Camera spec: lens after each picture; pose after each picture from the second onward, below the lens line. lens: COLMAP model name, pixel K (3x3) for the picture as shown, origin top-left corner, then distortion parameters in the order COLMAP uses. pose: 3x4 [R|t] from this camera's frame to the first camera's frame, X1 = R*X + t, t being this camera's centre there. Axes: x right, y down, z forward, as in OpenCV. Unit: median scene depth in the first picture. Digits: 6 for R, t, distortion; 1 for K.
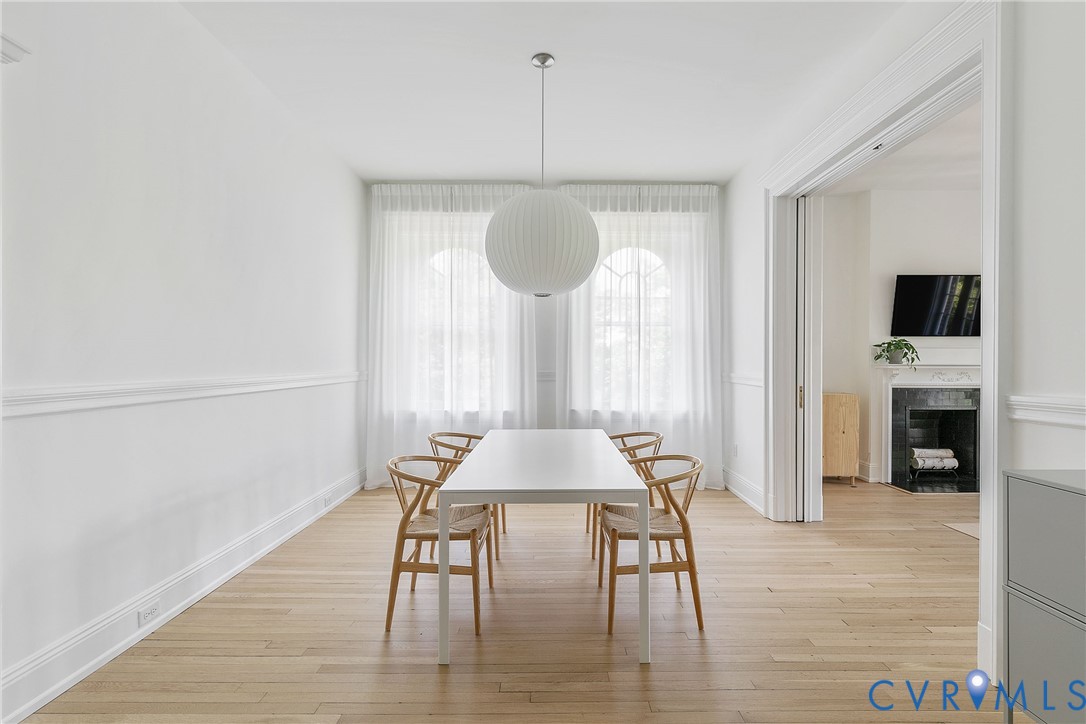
lens RADIAL K [[496.3, 0, 547.1], [0, 496.3, 362.3], [0, 0, 1]] dist [-0.000743, -0.000461]
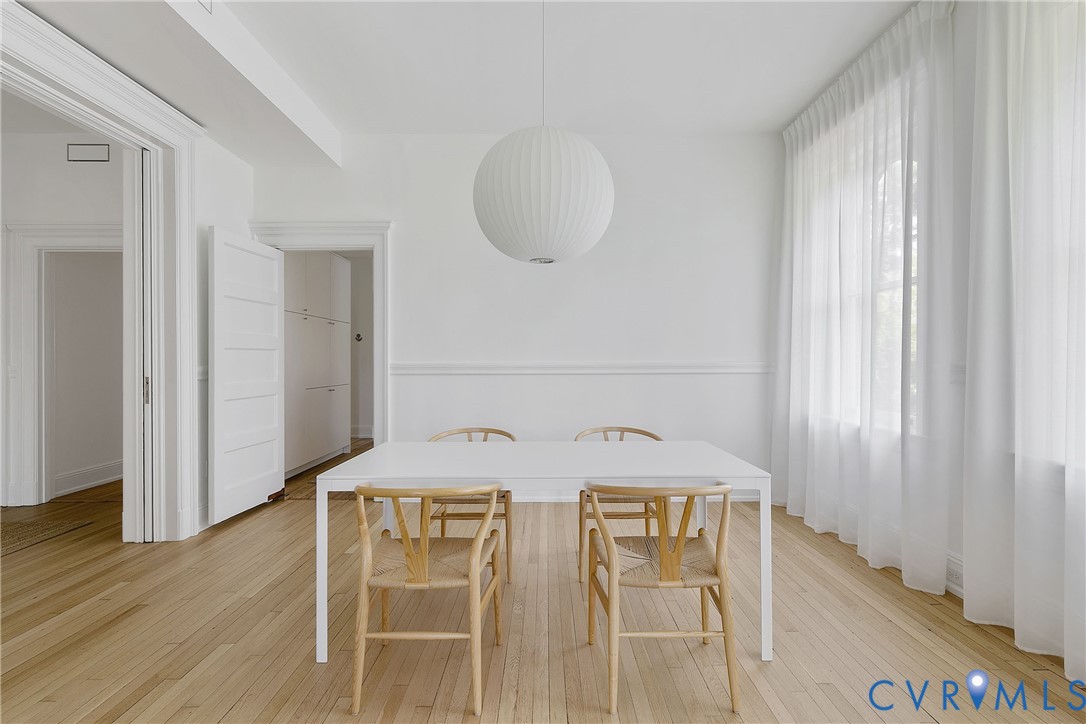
lens RADIAL K [[518.4, 0, 543.0], [0, 518.4, 362.0], [0, 0, 1]] dist [-0.002169, -0.000242]
pose [[-0.010721, 0.018607, -0.999769, 0.830094], [0.000337, 0.999827, 0.018605, 0.005639], [0.999942, -0.000138, -0.010725, 1.020584]]
